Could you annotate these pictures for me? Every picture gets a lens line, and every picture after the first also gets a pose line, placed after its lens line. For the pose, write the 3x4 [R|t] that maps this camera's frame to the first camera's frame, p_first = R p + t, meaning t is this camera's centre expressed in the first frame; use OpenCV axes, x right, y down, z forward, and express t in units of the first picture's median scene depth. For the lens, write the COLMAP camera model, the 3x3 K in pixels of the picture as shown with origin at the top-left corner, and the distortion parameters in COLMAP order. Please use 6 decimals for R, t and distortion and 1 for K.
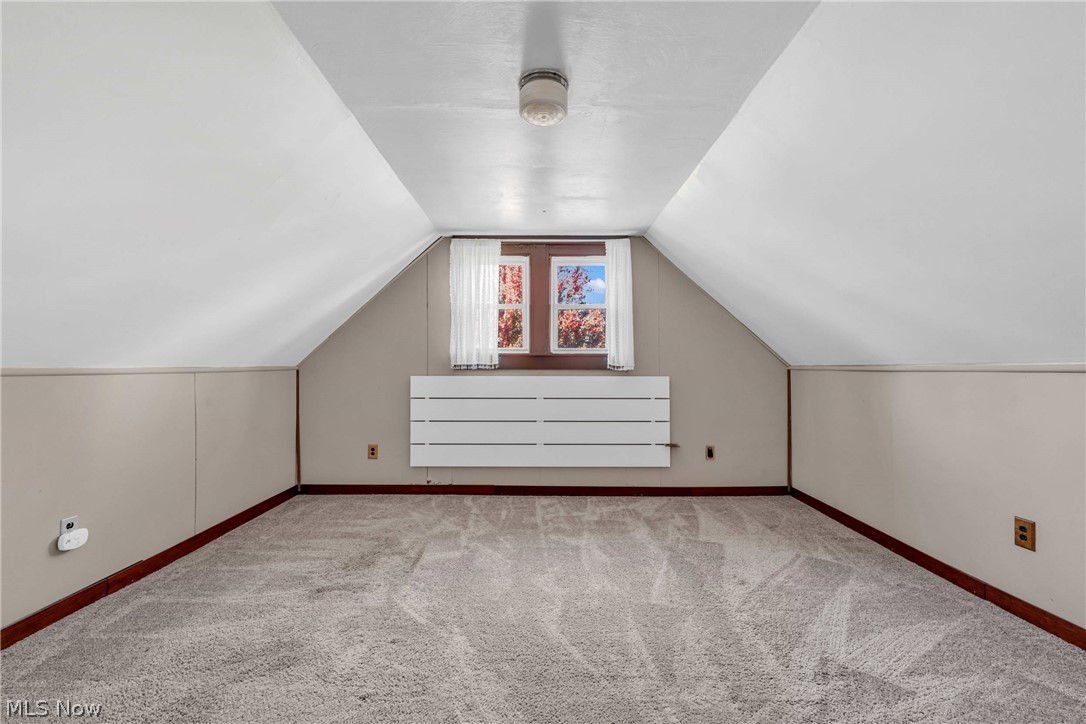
lens RADIAL K [[443.7, 0, 537.3], [0, 443.7, 360.5], [0, 0, 1]] dist [-0.003306, -0.000894]
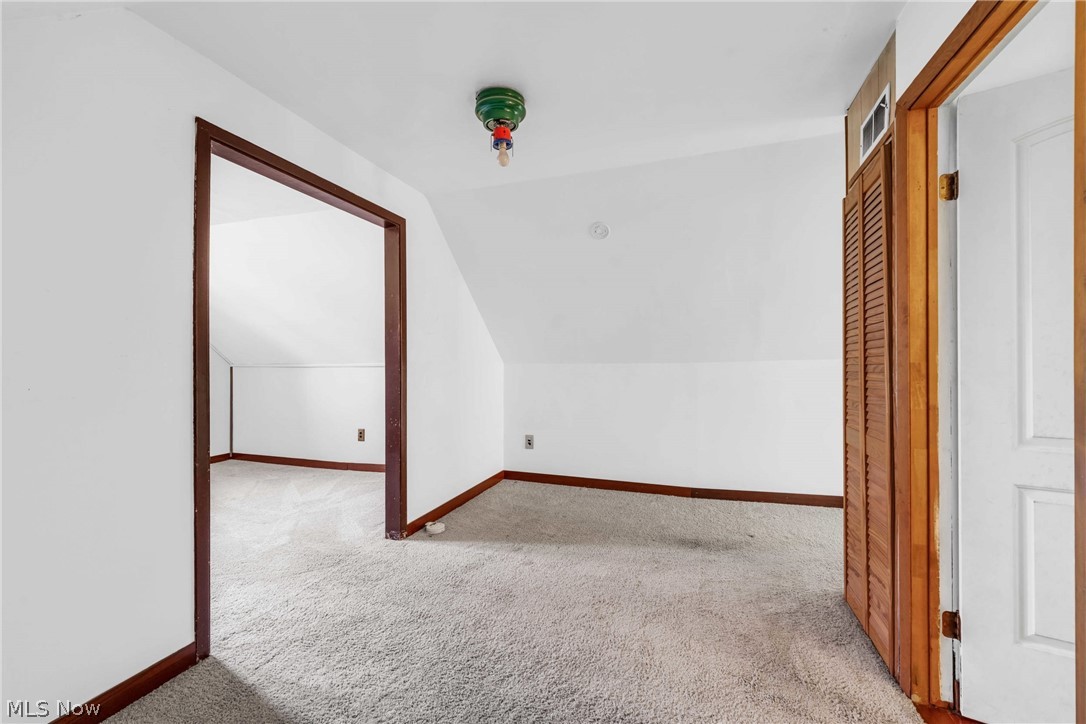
lens RADIAL K [[443.7, 0, 540.6], [0, 443.7, 359.8], [0, 0, 1]] dist [-0.003306, -0.000894]
pose [[0.325252, 0.004292, 0.945618, -0.816799], [-0.011867, 0.999929, -0.000457, -0.018330], [-0.945553, -0.011073, 0.325280, -0.665351]]
